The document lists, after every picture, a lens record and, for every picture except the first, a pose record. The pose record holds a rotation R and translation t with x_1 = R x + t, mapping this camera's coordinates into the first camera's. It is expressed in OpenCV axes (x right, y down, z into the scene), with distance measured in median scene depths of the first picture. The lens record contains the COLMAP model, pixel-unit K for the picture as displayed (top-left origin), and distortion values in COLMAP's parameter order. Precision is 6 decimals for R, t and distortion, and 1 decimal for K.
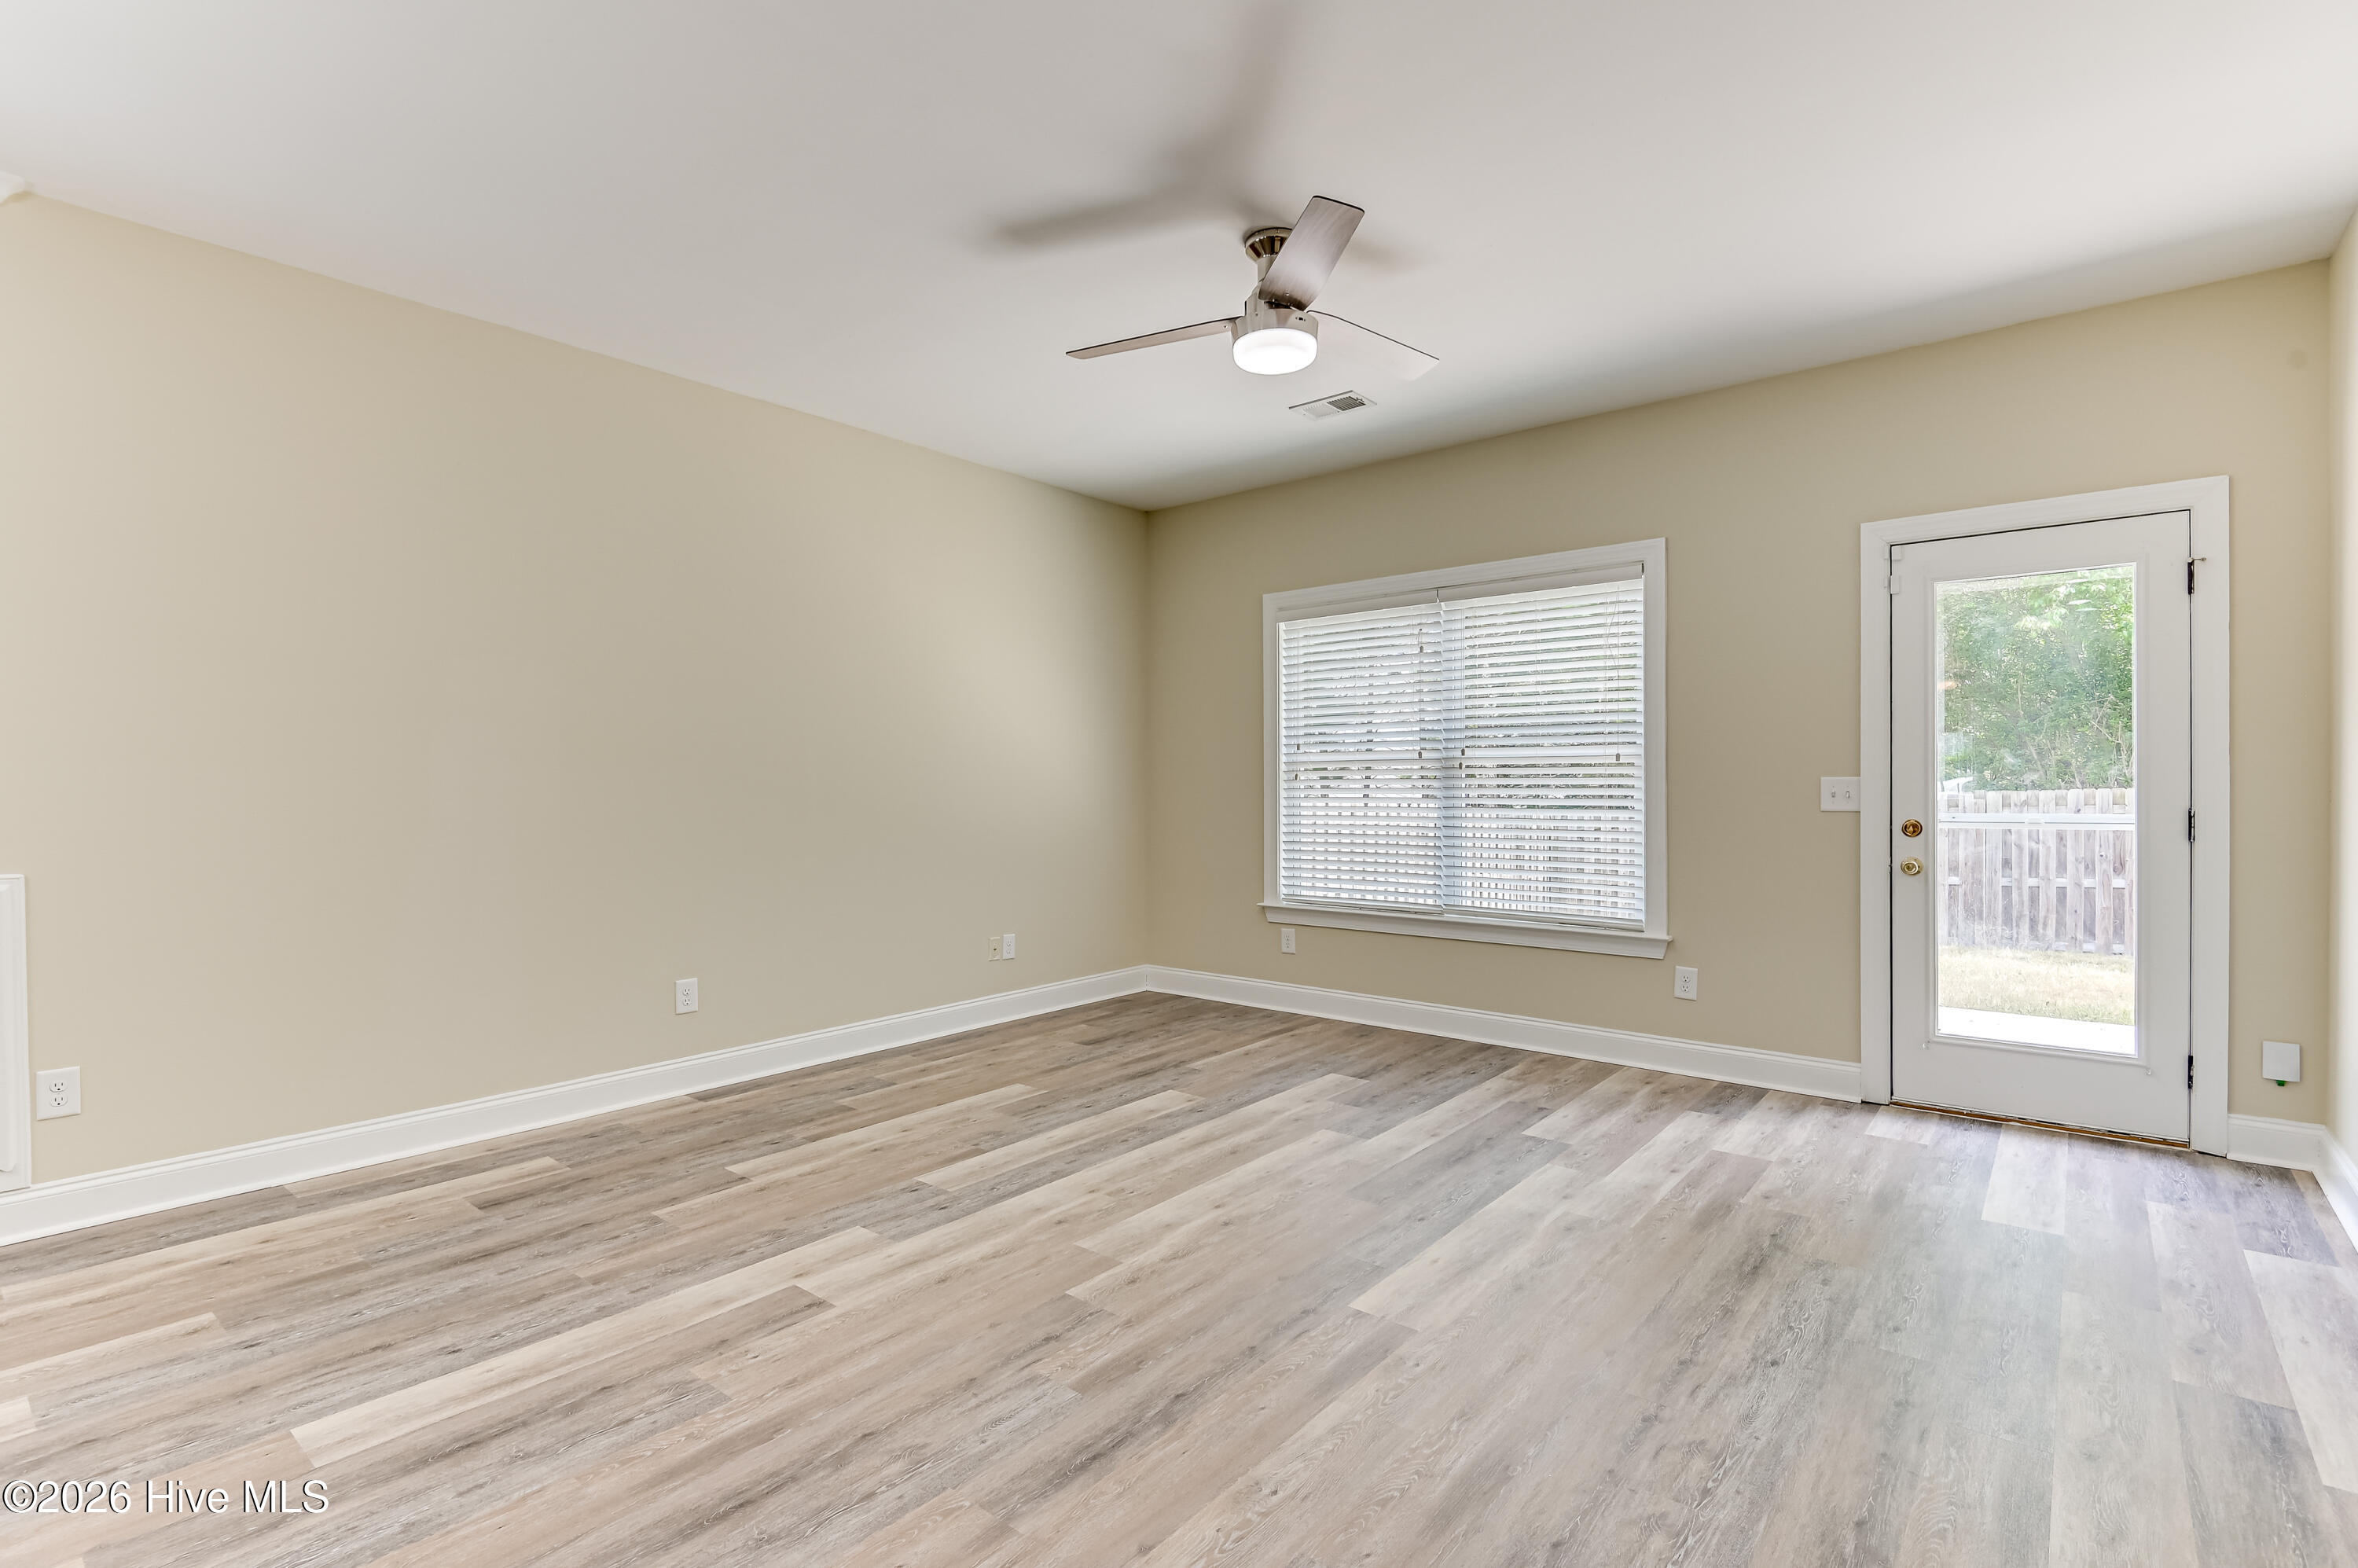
lens RADIAL K [[1103.2, 0, 1174.8], [0, 1103.2, 790.4], [0, 0, 1]] dist [0.036493, -0.032267]
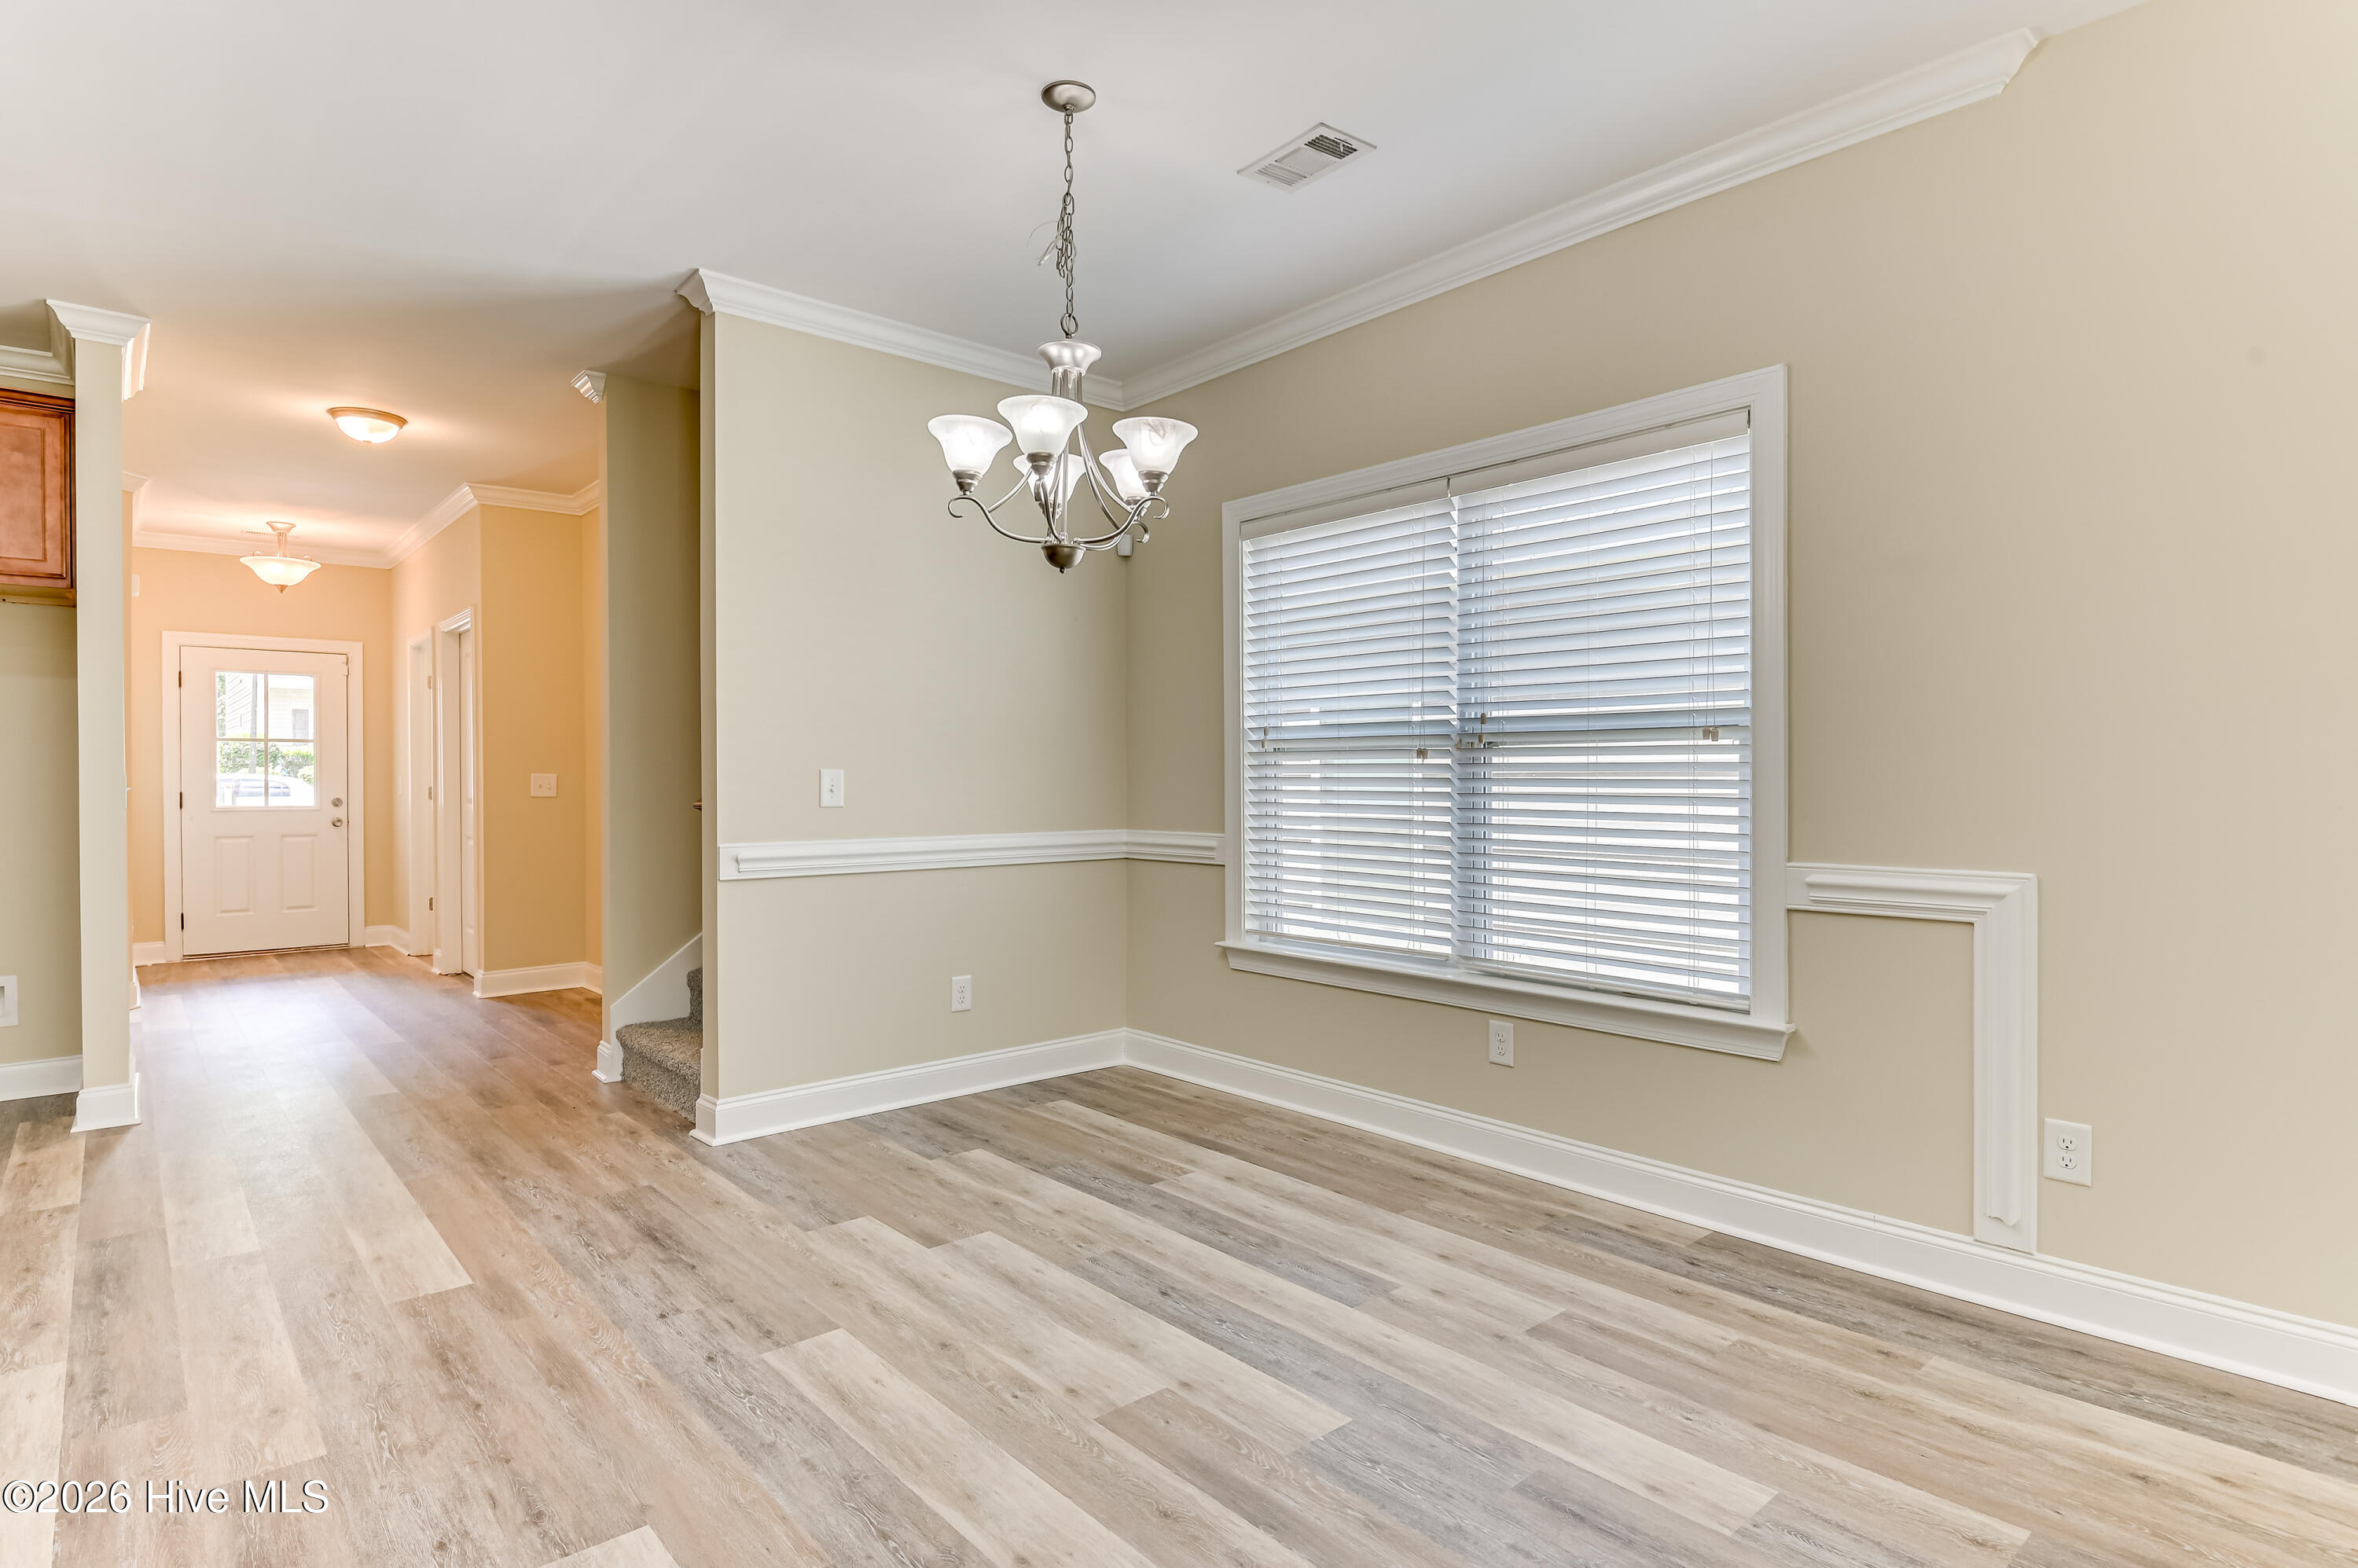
lens RADIAL K [[1220.5, 0, 1176.4], [0, 1220.5, 786.0], [0, 0, 1]] dist [0.029184, -0.028379]
pose [[-0.165996, 0.012044, -0.986053, -0.022684], [0.000759, 0.999927, 0.012085, -0.001733], [0.986126, 0.001257, -0.165993, 0.388821]]
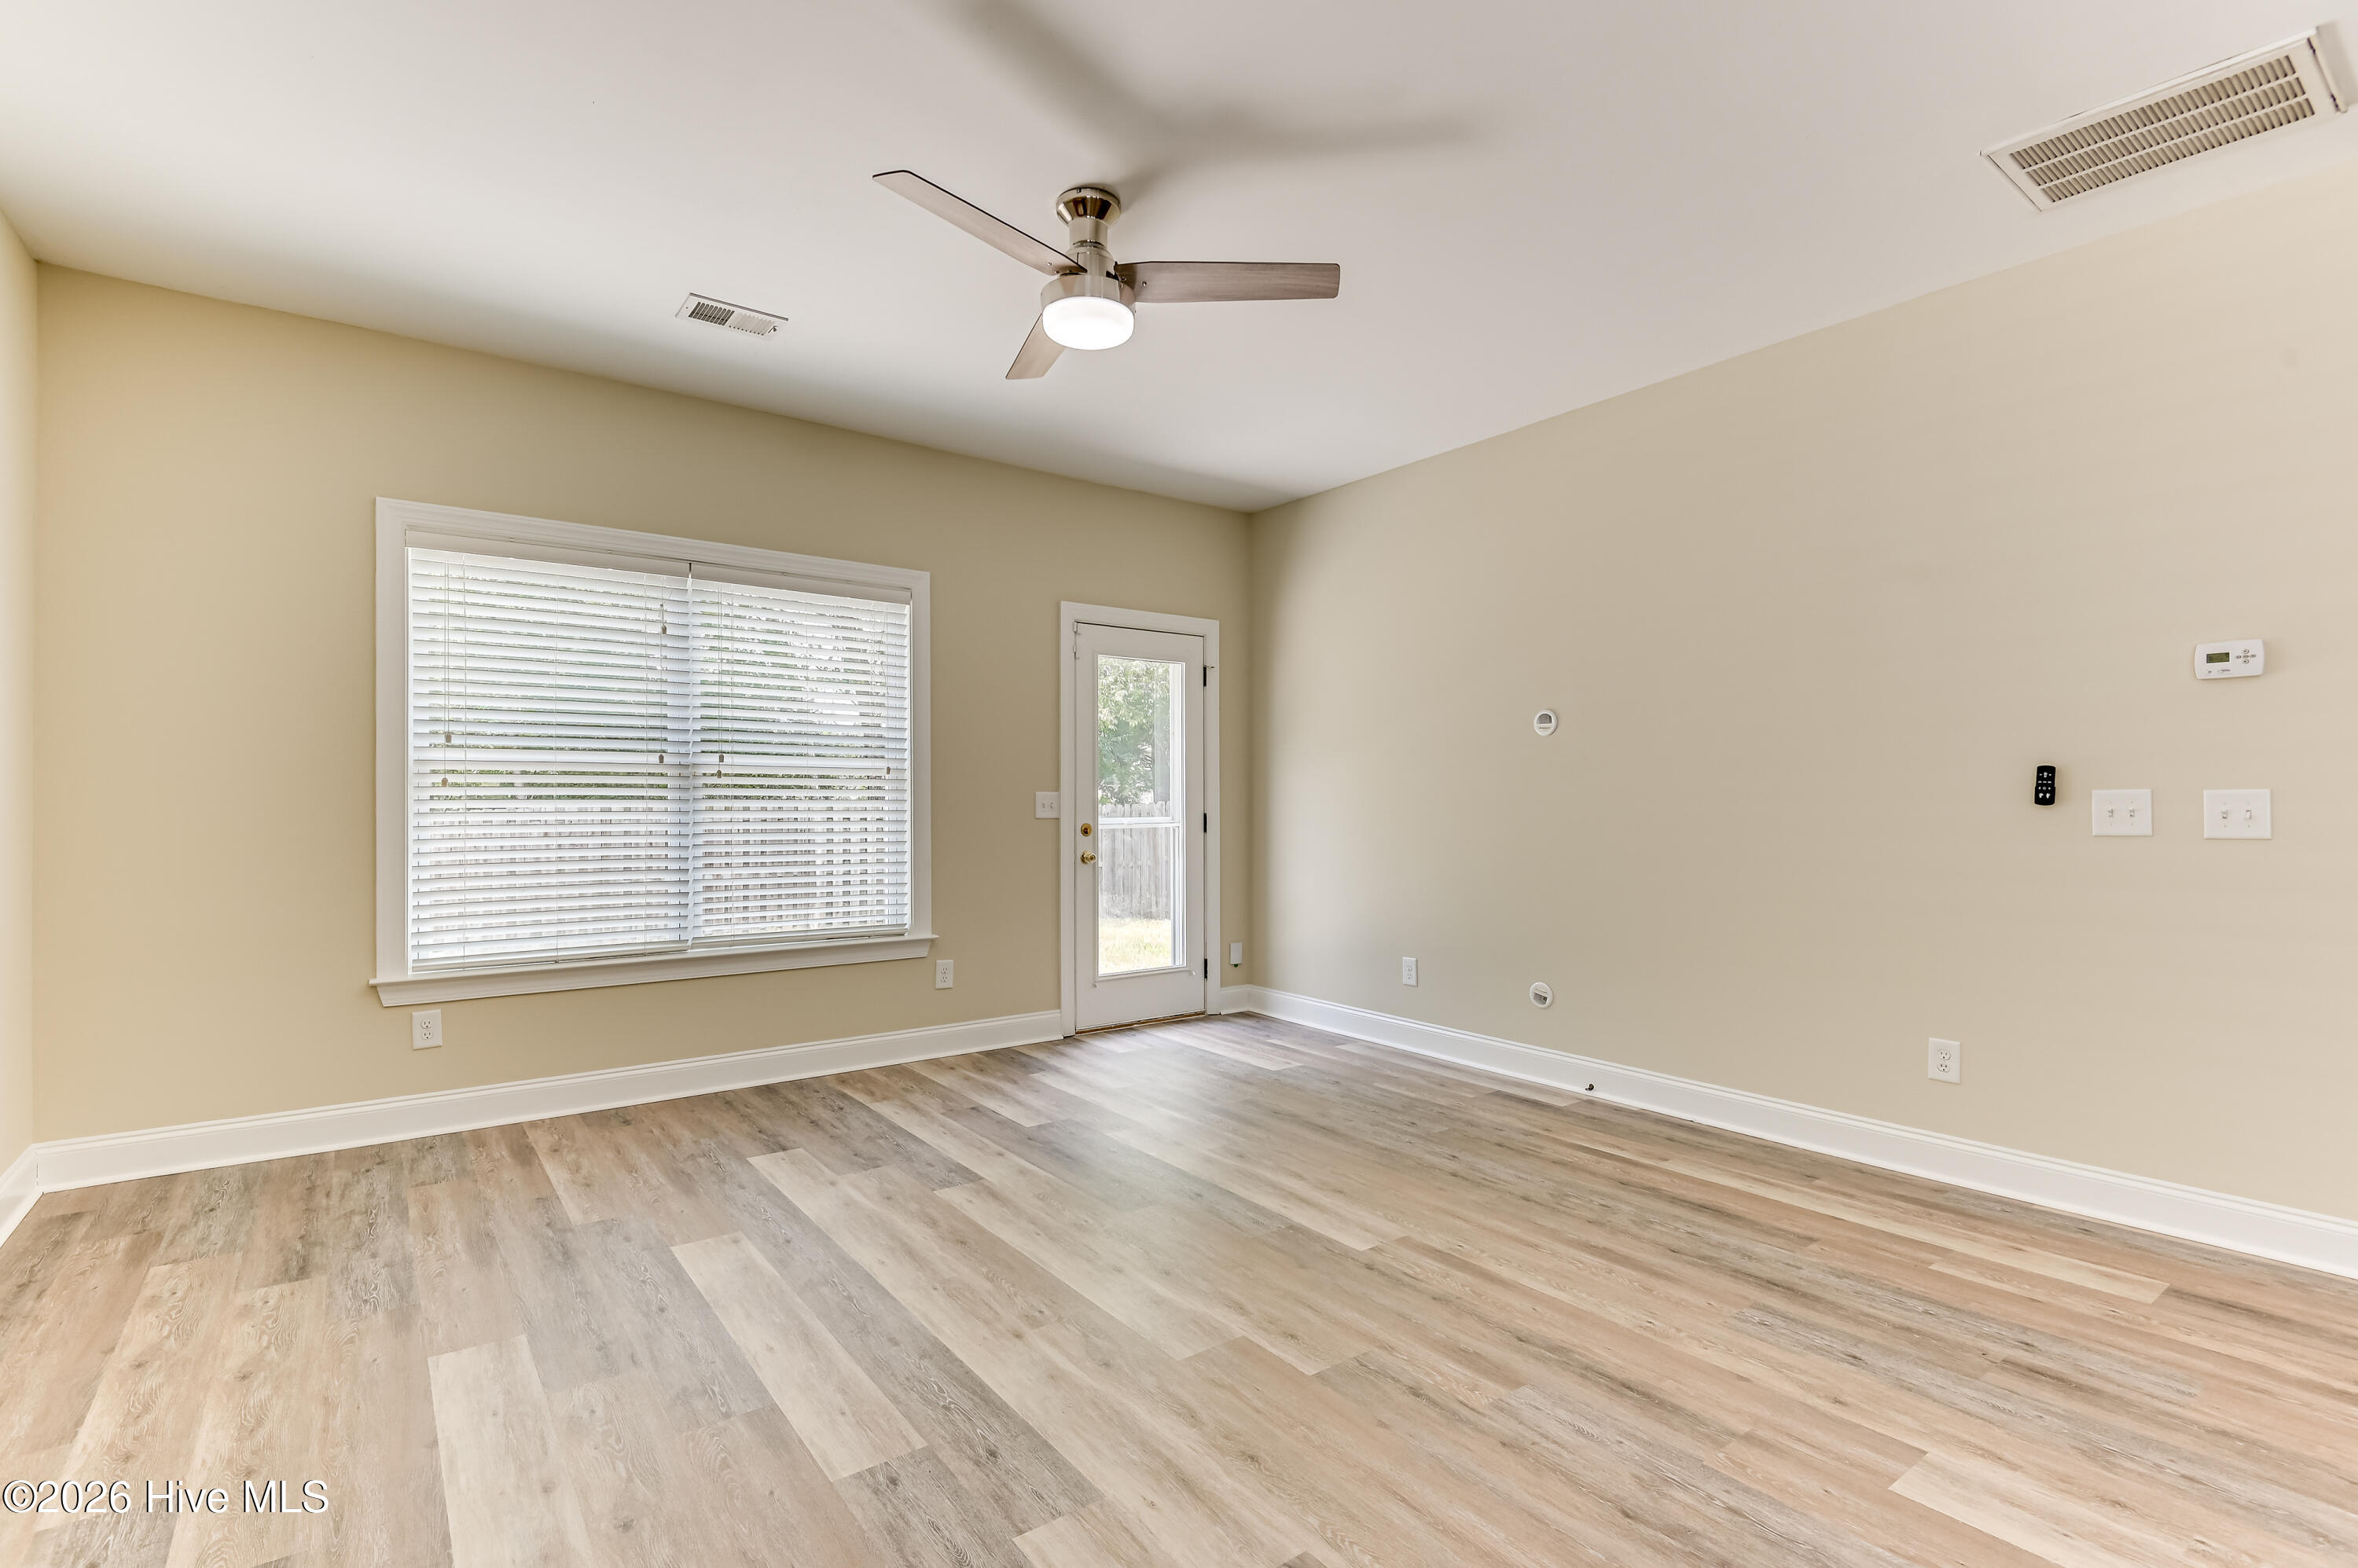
lens RADIAL K [[1074.3, 0, 1192.0], [0, 1074.3, 798.6], [0, 0, 1]] dist [0.032809, -0.029155]
pose [[0.230569, 0.003905, 0.973048, -0.635514], [0.001343, 0.999990, -0.004331, 0.001577], [-0.973055, 0.002306, 0.230561, 0.597661]]
